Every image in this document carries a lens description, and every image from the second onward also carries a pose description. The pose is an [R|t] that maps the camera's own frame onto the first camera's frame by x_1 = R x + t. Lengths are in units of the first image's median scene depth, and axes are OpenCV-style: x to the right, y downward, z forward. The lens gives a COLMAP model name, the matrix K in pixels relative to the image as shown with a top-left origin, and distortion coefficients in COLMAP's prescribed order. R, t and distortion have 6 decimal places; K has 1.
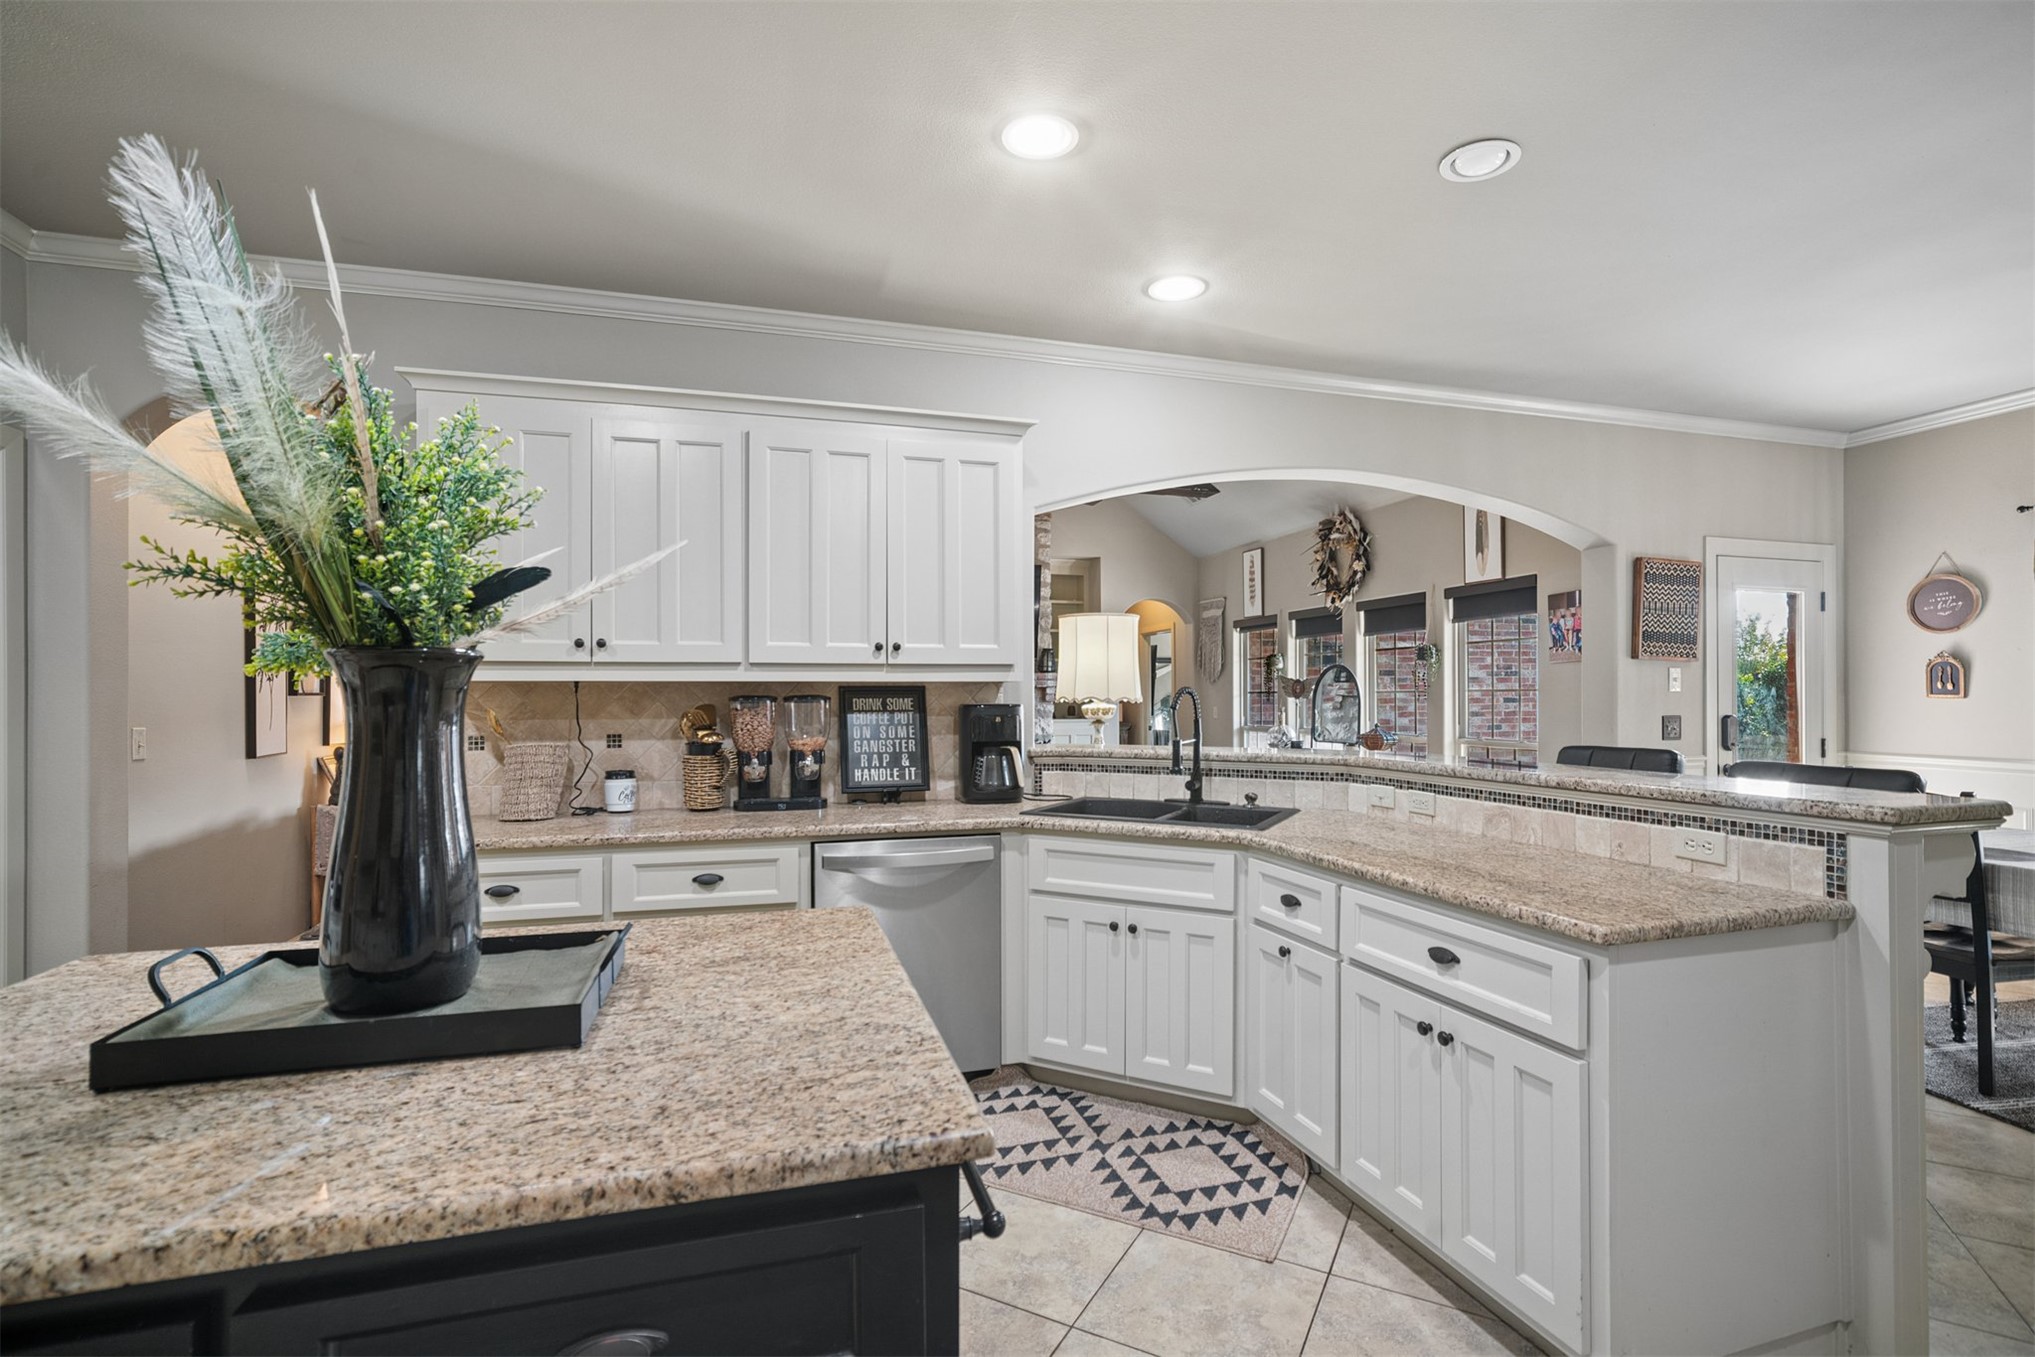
lens RADIAL K [[948.6, 0, 1027.0], [0, 948.6, 696.1], [0, 0, 1]] dist [-0.013019, 0.008153]
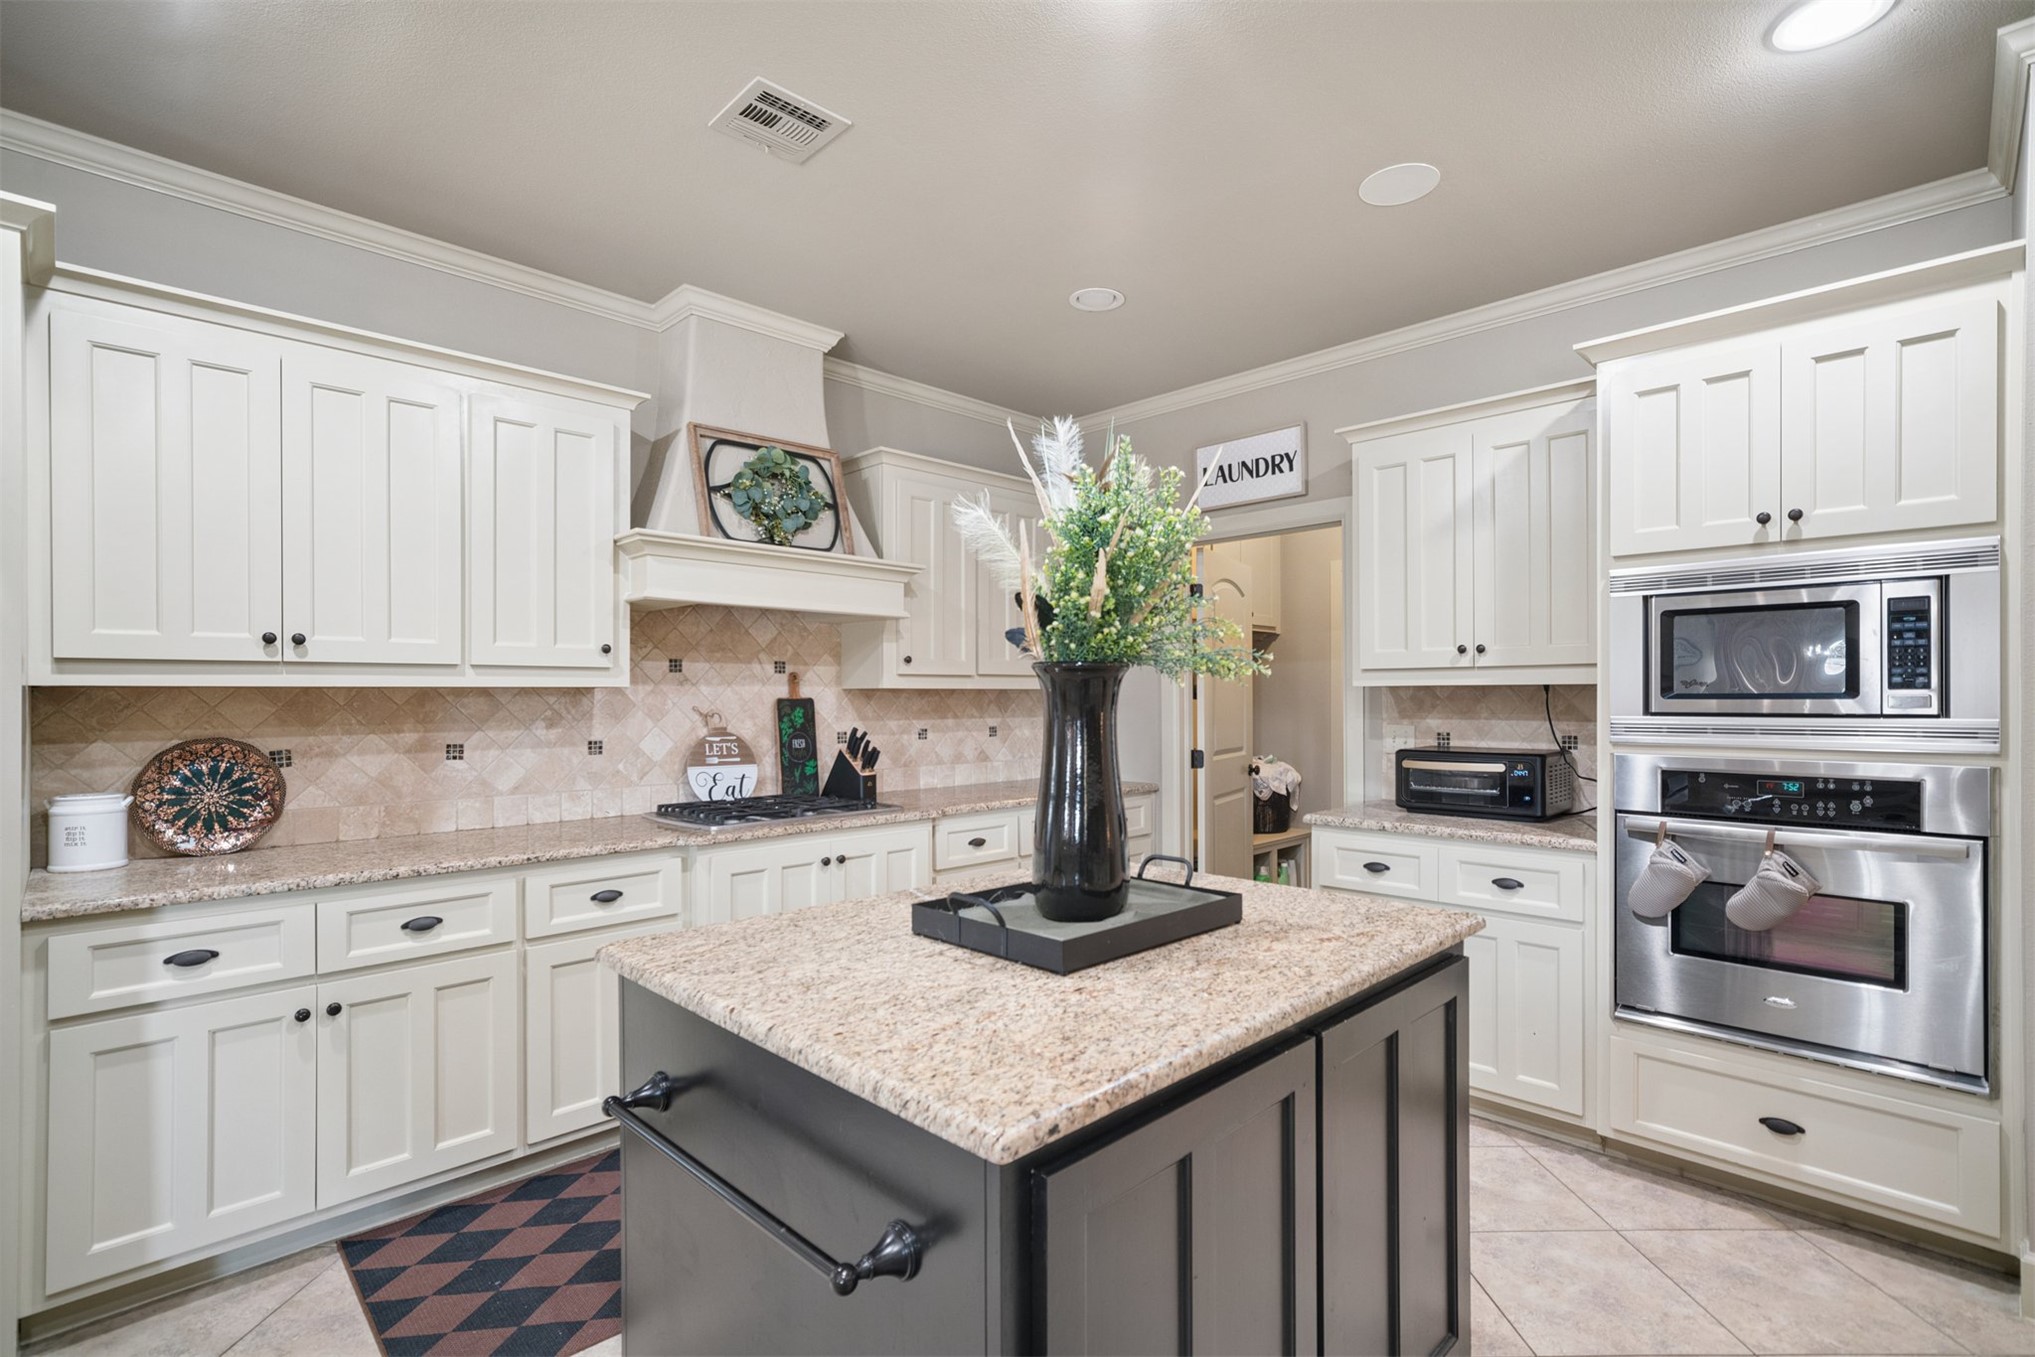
lens RADIAL K [[948.6, 0, 1032.2], [0, 948.6, 695.9], [0, 0, 1]] dist [-0.013019, 0.008153]
pose [[-0.875231, 0.004835, -0.483681, 0.027303], [0.005691, 0.999984, -0.000302, -0.000568], [0.483672, -0.003017, -0.875244, 0.780523]]
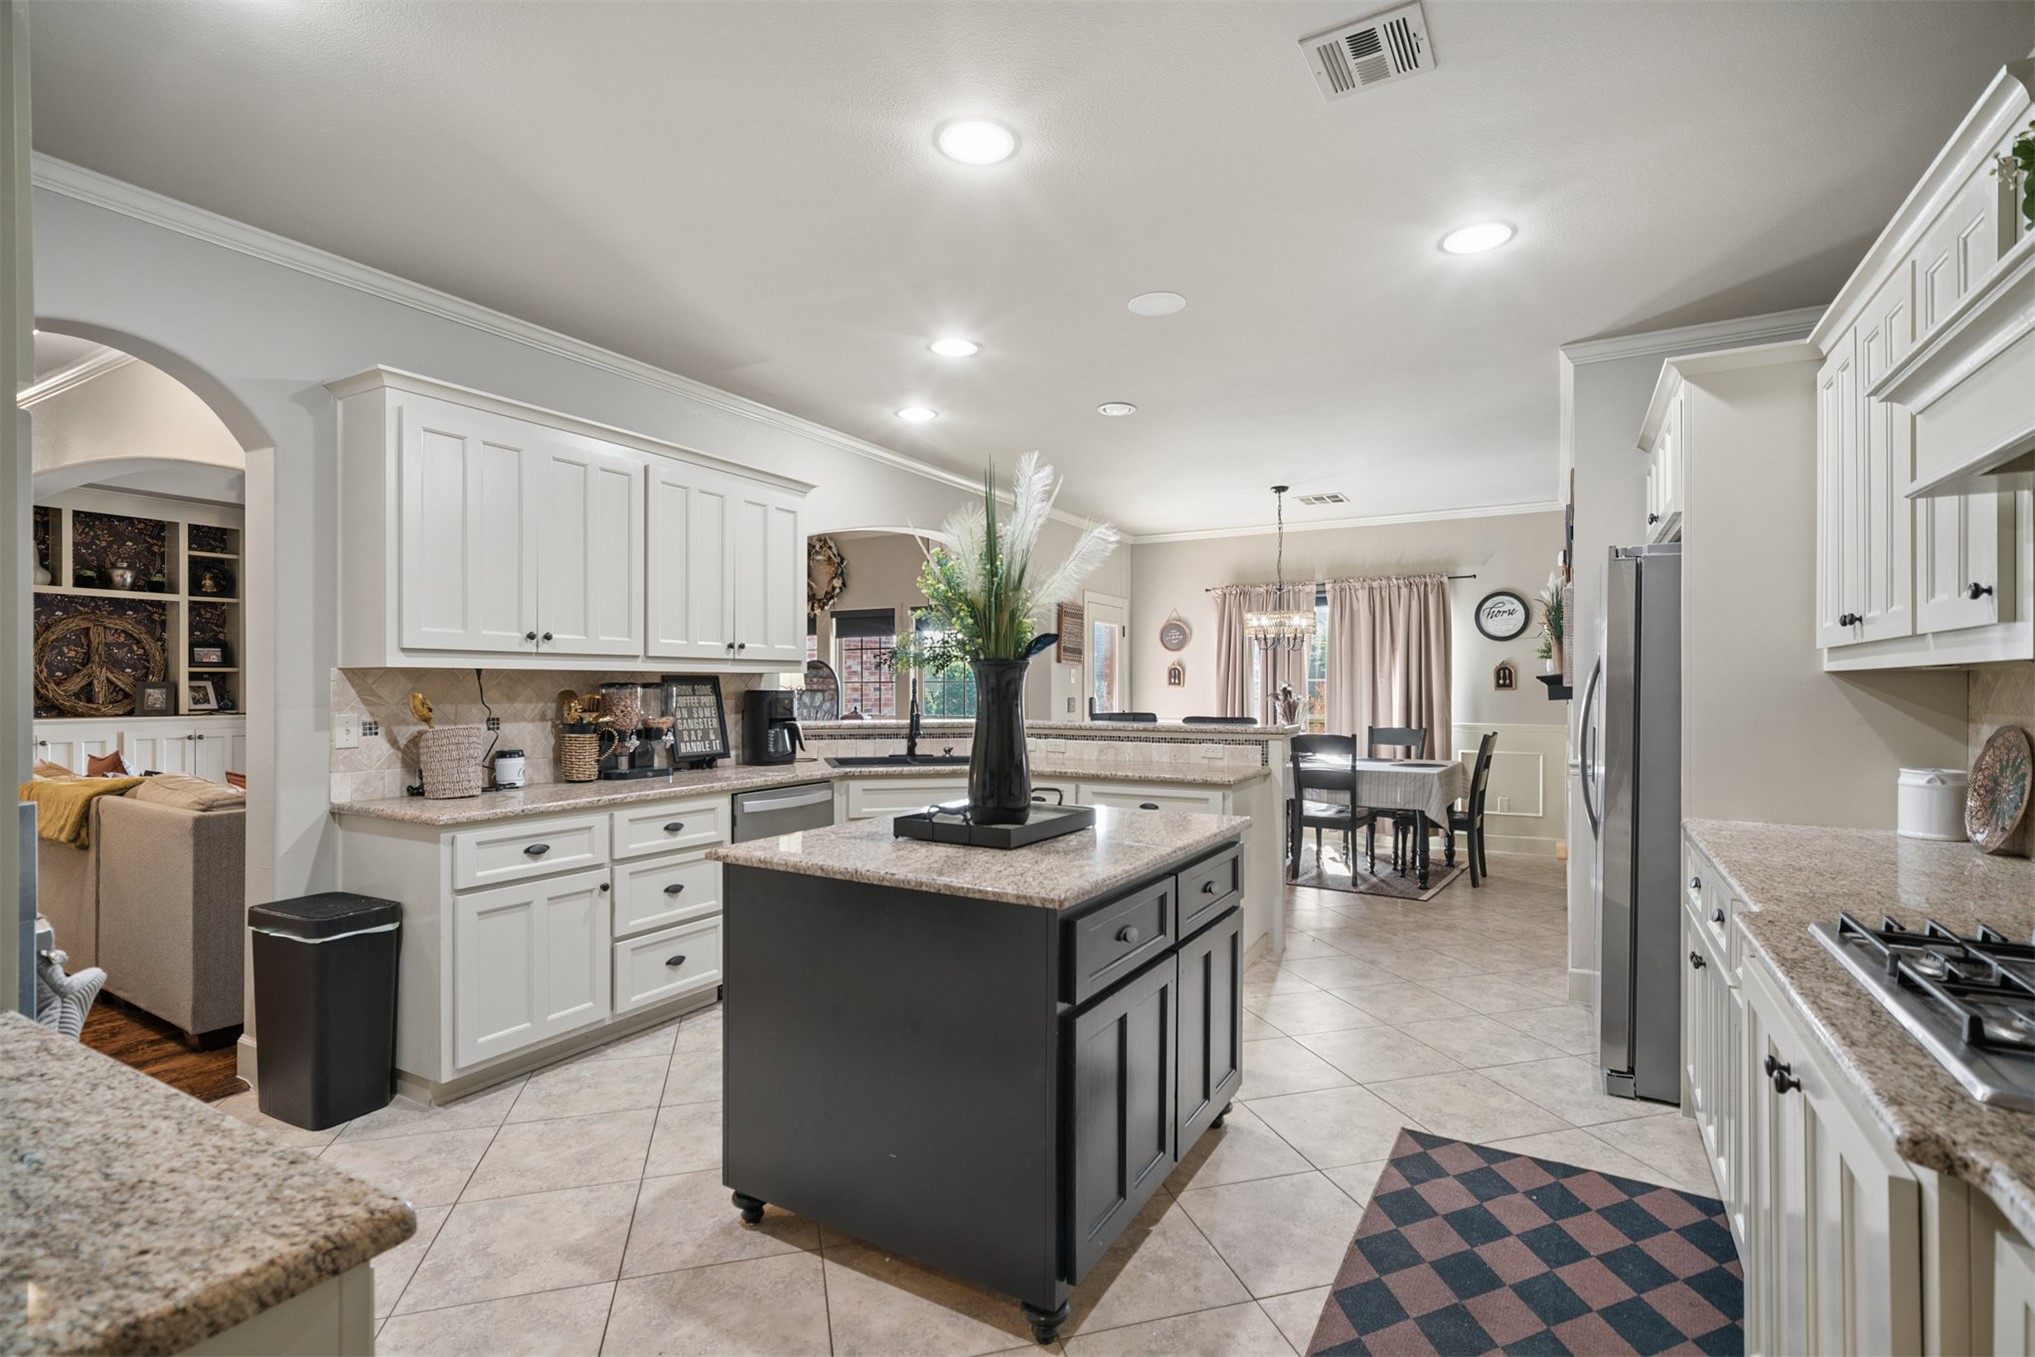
lens RADIAL K [[948.6, 0, 1034.2], [0, 948.6, 684.5], [0, 0, 1]] dist [-0.013019, 0.008153]
pose [[0.716691, 0.003641, 0.697382, -0.747629], [-0.002632, 0.999993, -0.002517, 0.003384], [-0.697386, -0.000032, 0.716696, -0.210185]]
